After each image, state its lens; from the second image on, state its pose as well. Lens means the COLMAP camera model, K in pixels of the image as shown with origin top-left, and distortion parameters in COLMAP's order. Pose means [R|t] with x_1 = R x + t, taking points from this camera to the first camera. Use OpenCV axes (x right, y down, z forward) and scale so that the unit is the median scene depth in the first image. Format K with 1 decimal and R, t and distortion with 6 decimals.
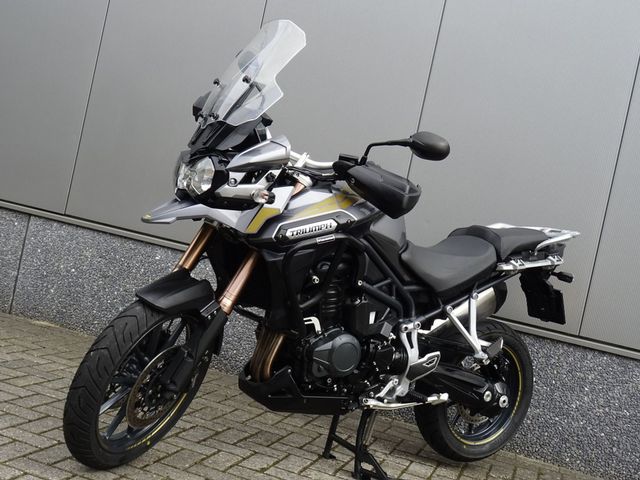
lens RADIAL K [[789.7, 0, 318.6], [0, 789.7, 242.1], [0, 0, 1]] dist [-0.024786, 0.000000]
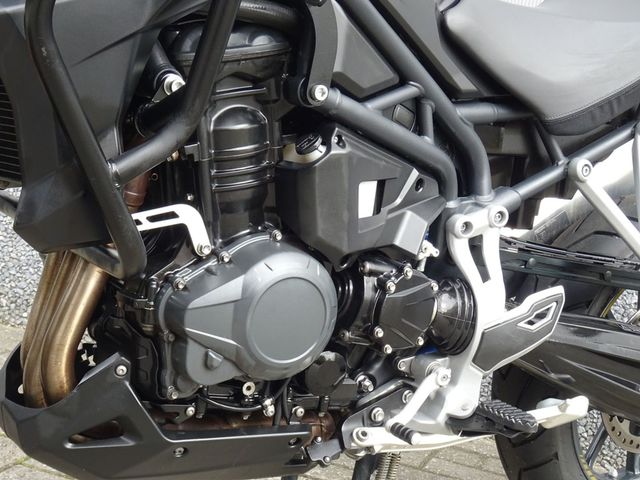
lens RADIAL K [[1193.1, 0, 320.8], [0, 1193.1, 240.0], [0, 0, 1]] dist [-0.037074, 0.000000]
pose [[0.998783, -0.049082, -0.004907, 0.048637], [0.049322, 0.992497, 0.111879, 0.053711], [-0.000621, -0.111985, 0.993710, 0.479169]]
